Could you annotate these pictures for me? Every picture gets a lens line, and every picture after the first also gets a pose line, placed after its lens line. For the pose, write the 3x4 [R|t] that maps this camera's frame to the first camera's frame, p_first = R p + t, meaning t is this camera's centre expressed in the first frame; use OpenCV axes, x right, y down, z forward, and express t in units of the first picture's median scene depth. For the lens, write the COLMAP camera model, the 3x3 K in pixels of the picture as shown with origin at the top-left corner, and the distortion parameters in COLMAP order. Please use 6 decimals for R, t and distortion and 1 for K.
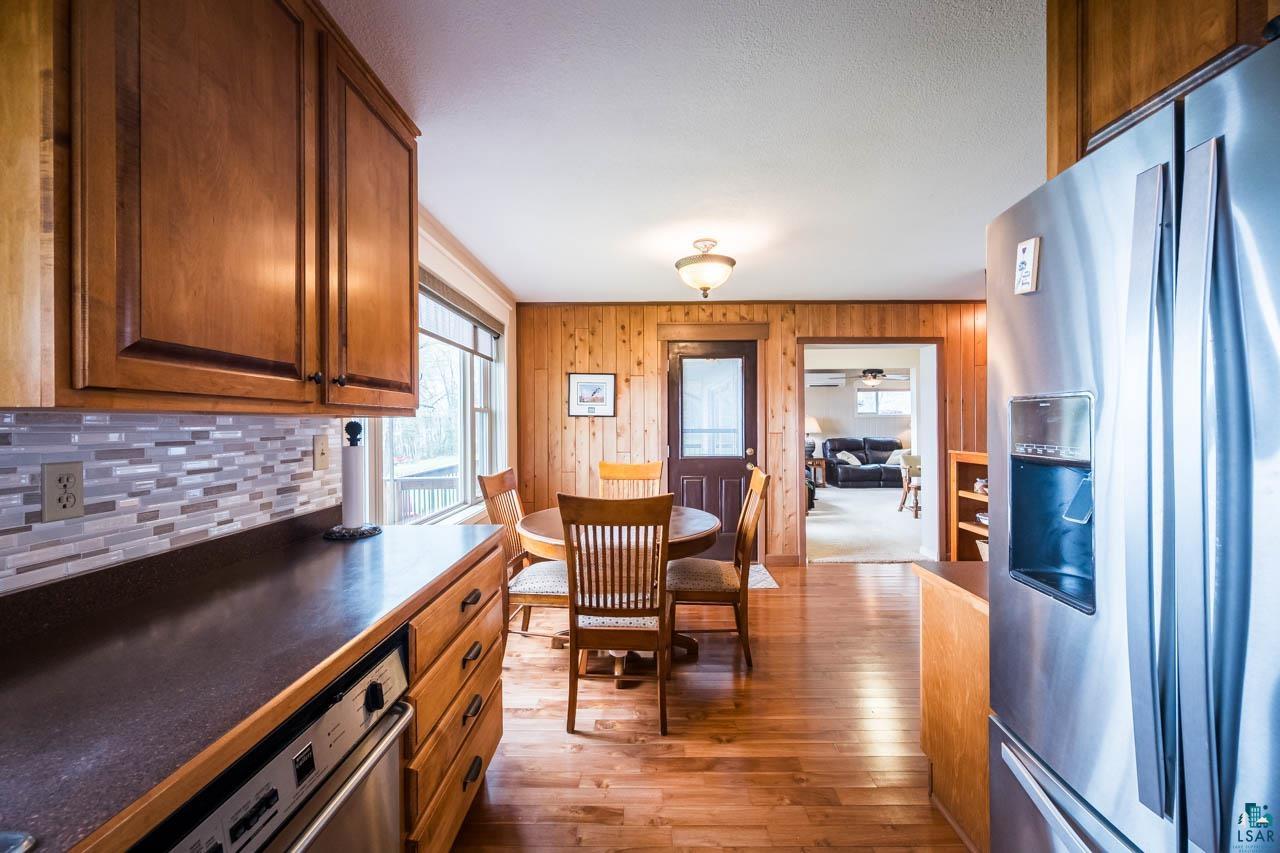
lens RADIAL K [[500.1, 0, 638.8], [0, 500.1, 423.6], [0, 0, 1]] dist [-0.001505, 0.000195]
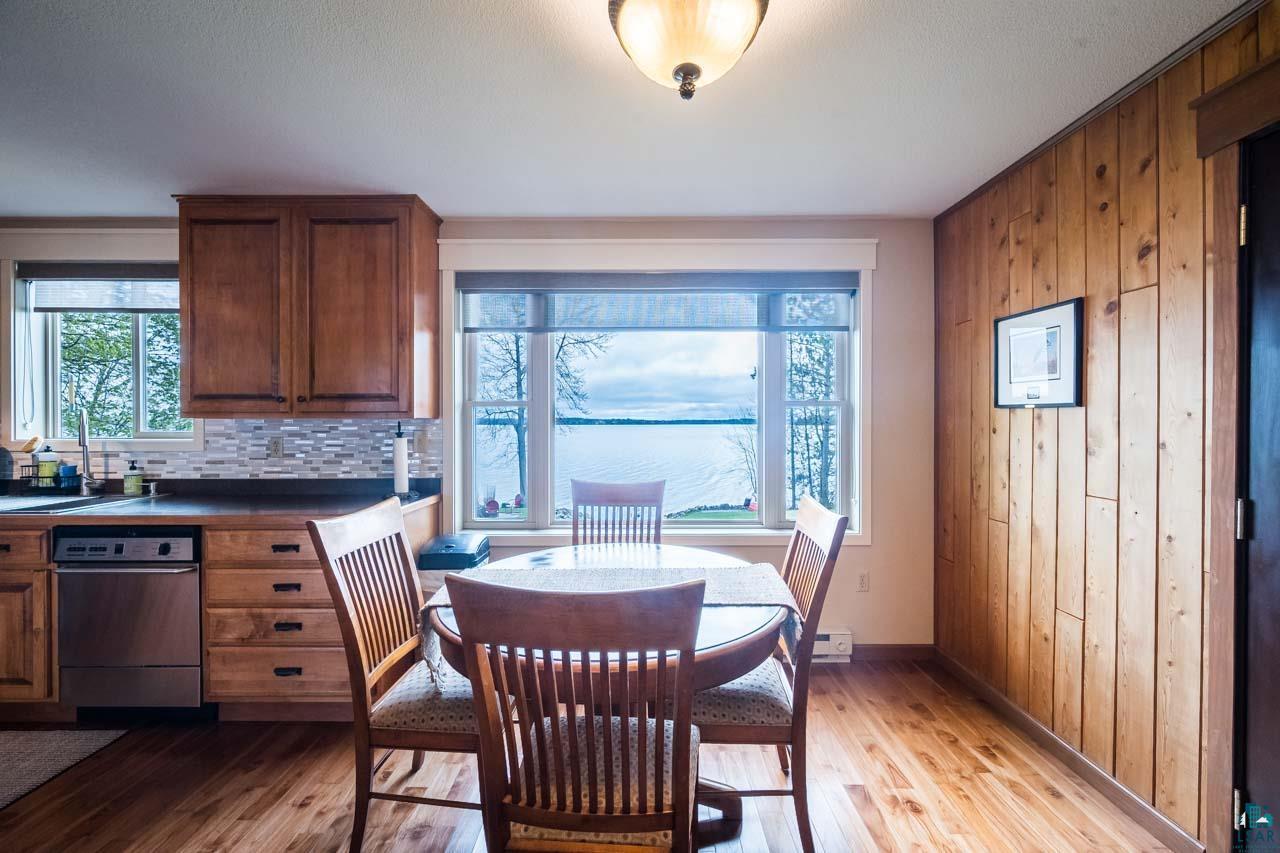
lens RADIAL K [[500.1, 0, 640.3], [0, 500.1, 424.1], [0, 0, 1]] dist [-0.001505, 0.000195]
pose [[0.007949, 0.008076, -0.999936, 1.220273], [0.001350, 0.999966, 0.008087, -0.009564], [0.999967, -0.001414, 0.007938, 2.248837]]
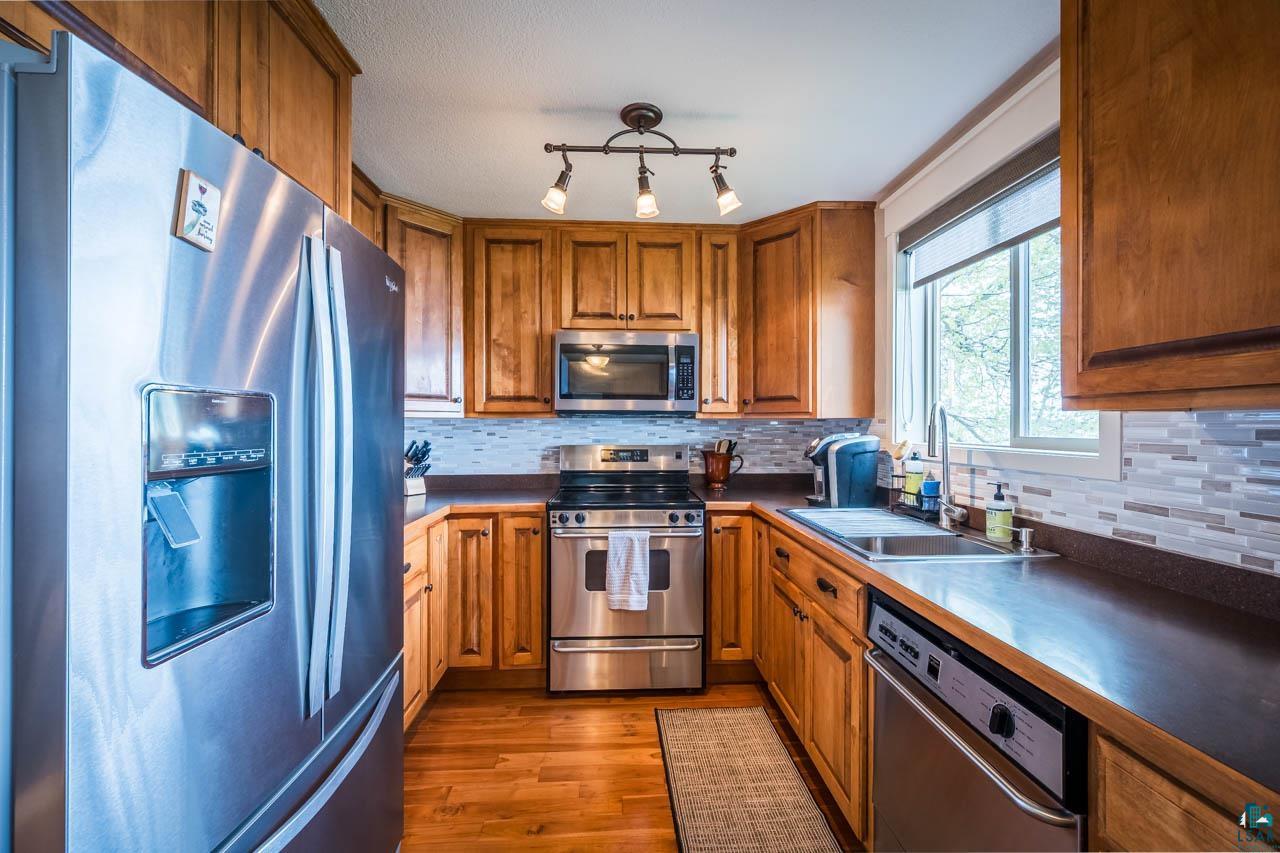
lens RADIAL K [[500.1, 0, 639.8], [0, 500.1, 425.4], [0, 0, 1]] dist [-0.001505, 0.000195]
pose [[-0.998022, 0.003797, -0.062753, 0.136062], [0.003624, 0.999989, 0.002857, 0.000667], [0.062763, 0.002624, -0.998025, 1.372646]]
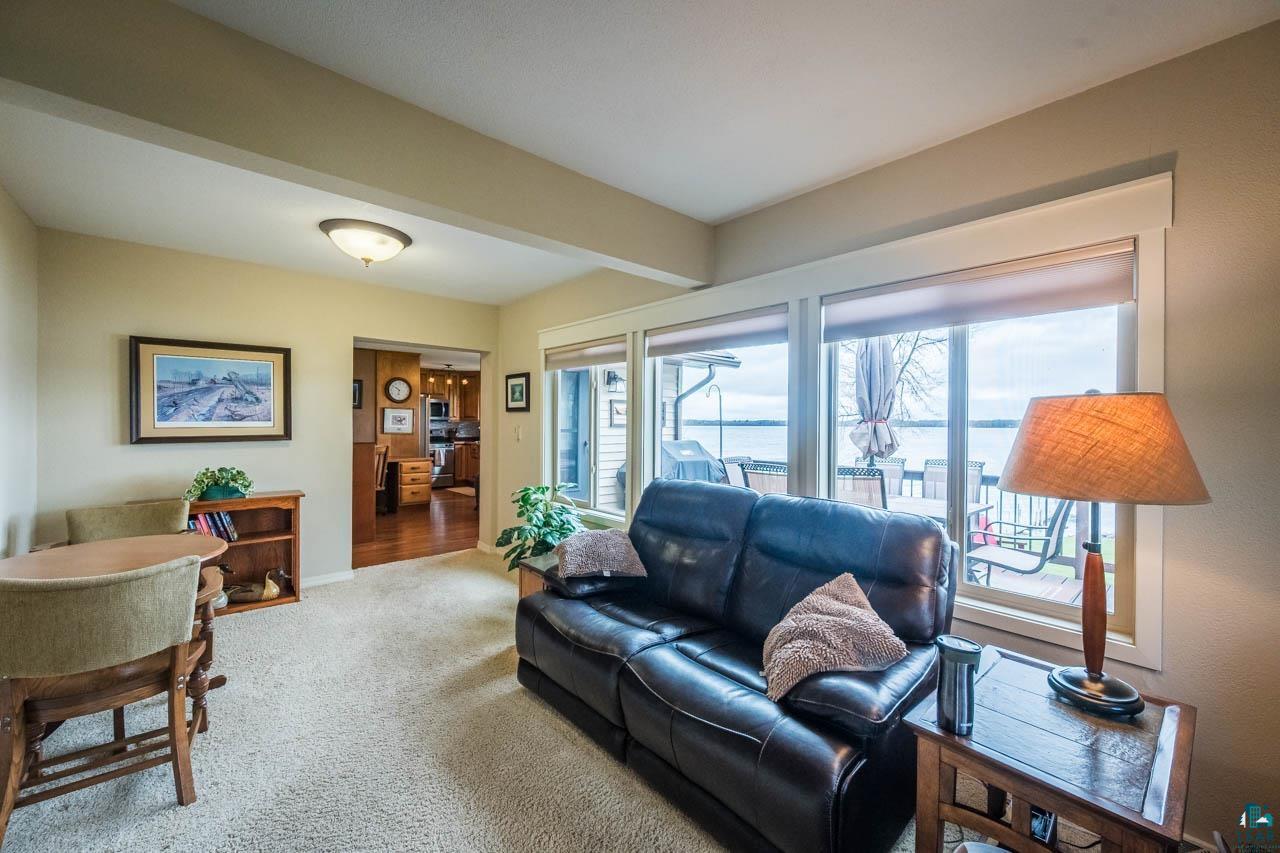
lens RADIAL K [[500.1, 0, 638.4], [0, 500.1, 426.6], [0, 0, 1]] dist [-0.001505, 0.000195]
pose [[-0.741051, 0.004486, -0.671434, 2.860469], [-0.002506, 0.999952, 0.009446, -0.026803], [0.671444, 0.008683, -0.741005, 7.197051]]
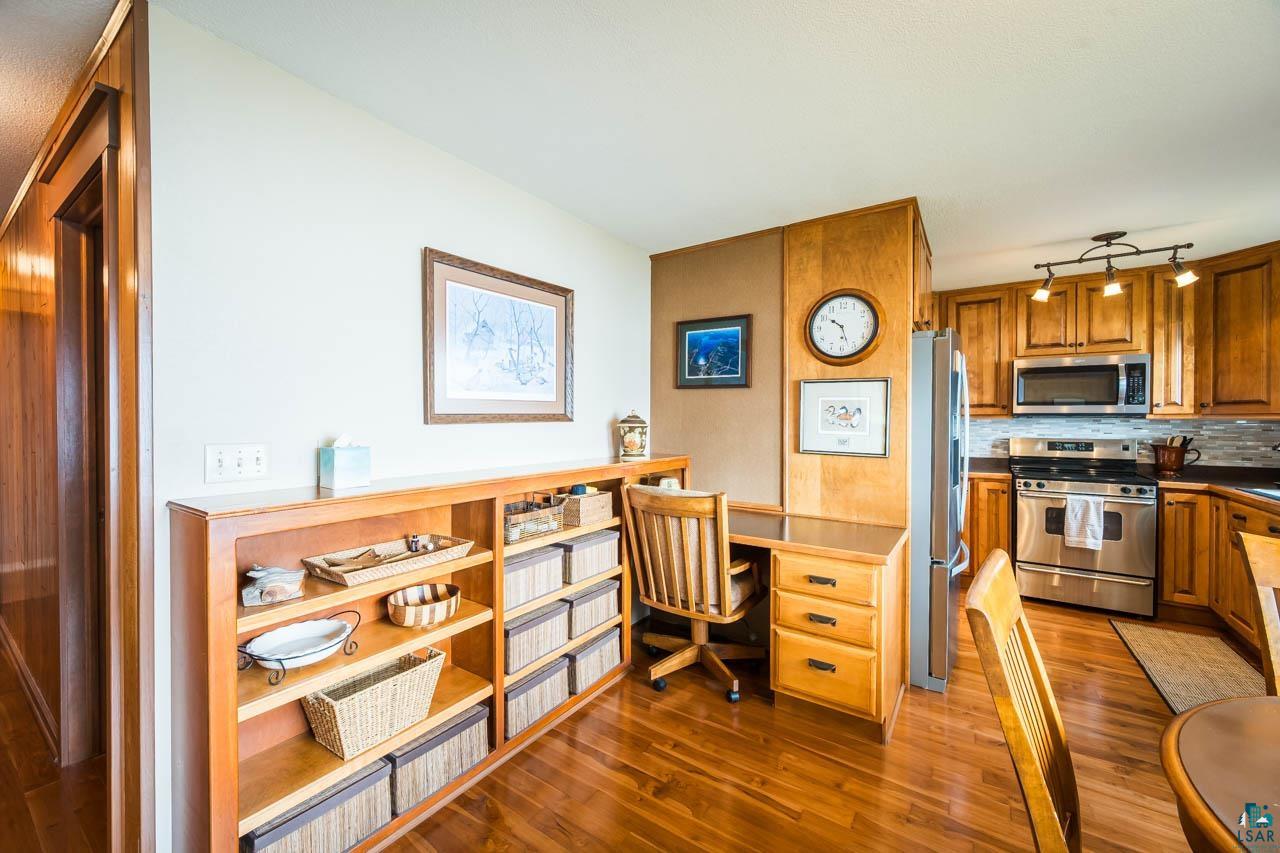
lens RADIAL K [[500.1, 0, 639.8], [0, 500.1, 425.1], [0, 0, 1]] dist [-0.001505, 0.000195]
pose [[-0.834044, -0.001570, 0.551696, 0.560780], [0.003349, 0.999963, 0.007908, -0.017364], [-0.551689, 0.008443, -0.834007, 3.042762]]
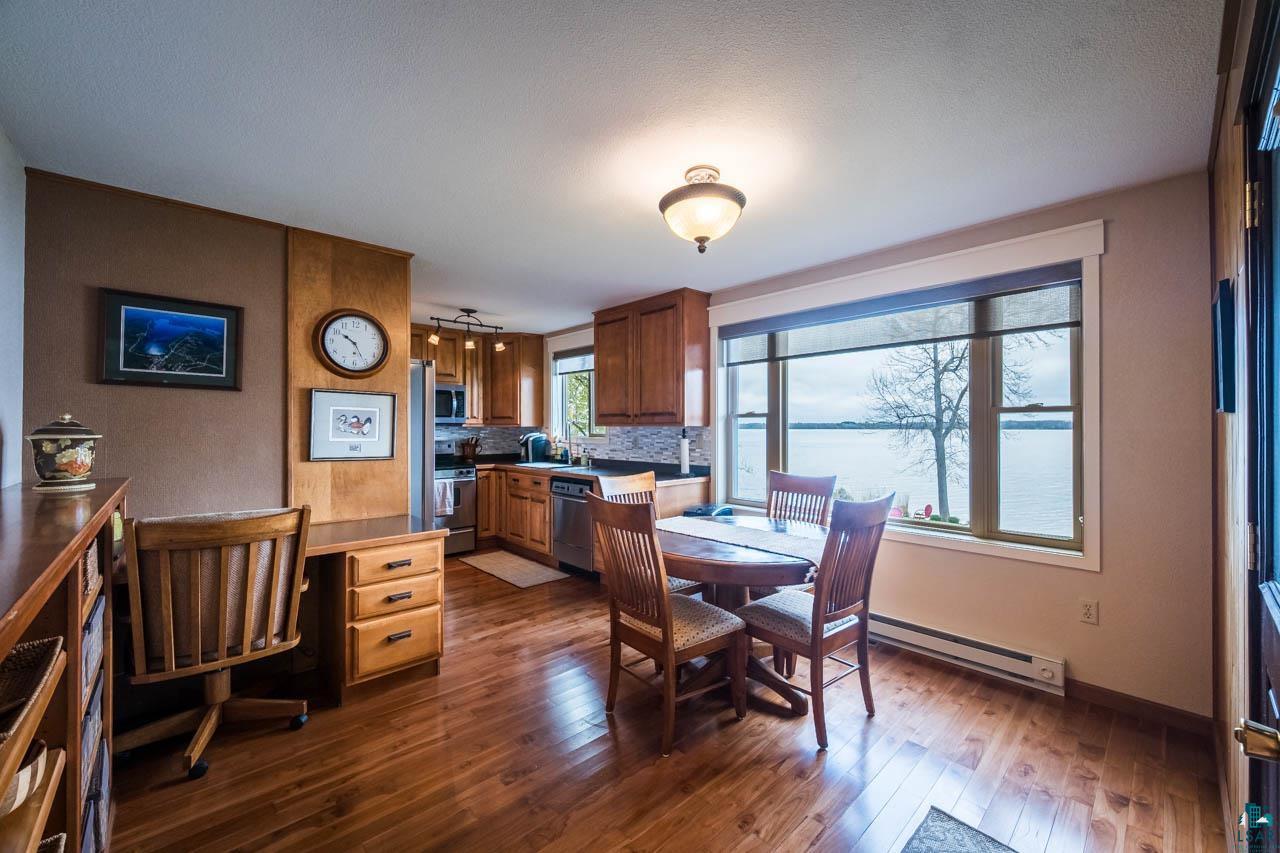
lens RADIAL K [[500.1, 0, 640.7], [0, 500.1, 425.0], [0, 0, 1]] dist [-0.001505, 0.000195]
pose [[-0.724303, 0.002723, -0.689477, 1.595317], [0.004469, 0.999990, -0.000745, -0.025678], [0.689468, -0.003621, -0.724307, 3.392225]]
